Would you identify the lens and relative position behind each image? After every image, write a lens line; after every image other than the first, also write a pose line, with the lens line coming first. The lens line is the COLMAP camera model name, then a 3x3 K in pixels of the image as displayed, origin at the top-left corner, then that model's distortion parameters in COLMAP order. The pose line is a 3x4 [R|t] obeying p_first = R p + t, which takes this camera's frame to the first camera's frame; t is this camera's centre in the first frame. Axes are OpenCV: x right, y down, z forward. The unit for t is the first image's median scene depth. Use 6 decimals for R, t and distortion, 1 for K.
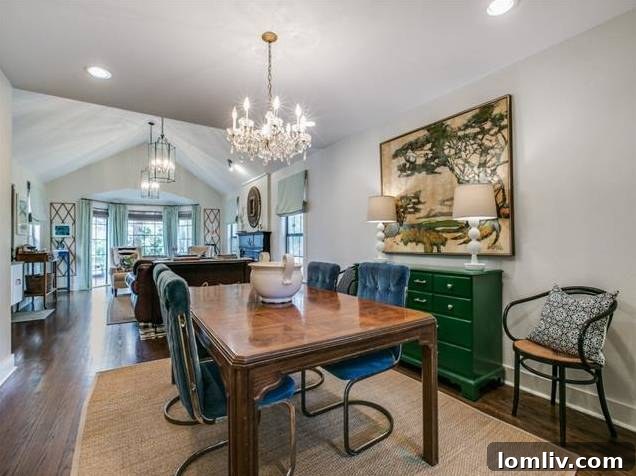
lens RADIAL K [[304.3, 0, 313.6], [0, 304.3, 239.0], [0, 0, 1]] dist [-0.029933, 0.000608]
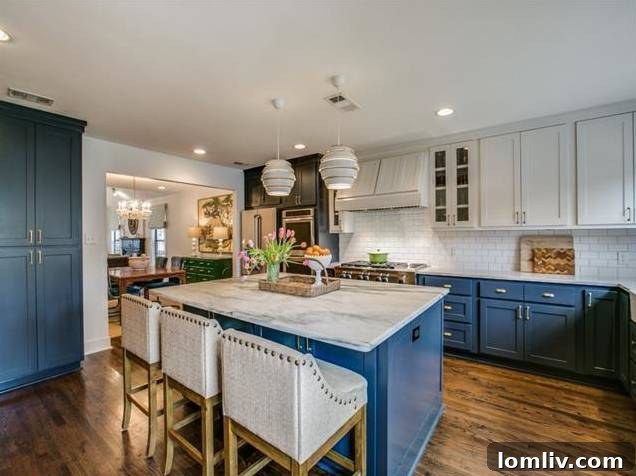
lens RADIAL K [[304.3, 0, 313.6], [0, 304.3, 239.0], [0, 0, 1]] dist [-0.029933, 0.000608]
pose [[0.946590, -0.001244, 0.322437, 0.354162], [-0.002387, 0.999938, 0.010865, -0.080586], [-0.322431, -0.011054, 0.946529, -1.448380]]
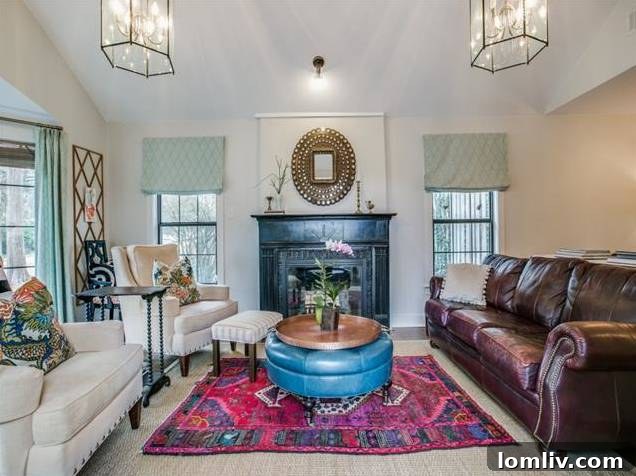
lens RADIAL K [[322.3, 0, 318.0], [0, 322.3, 238.0], [0, 0, 1]] dist [-0.036508, 0.000278]
pose [[0.540028, -0.007995, 0.841609, -1.544072], [0.003126, 0.999967, 0.007493, 0.032754], [-0.841641, -0.001416, 0.540035, 1.618961]]
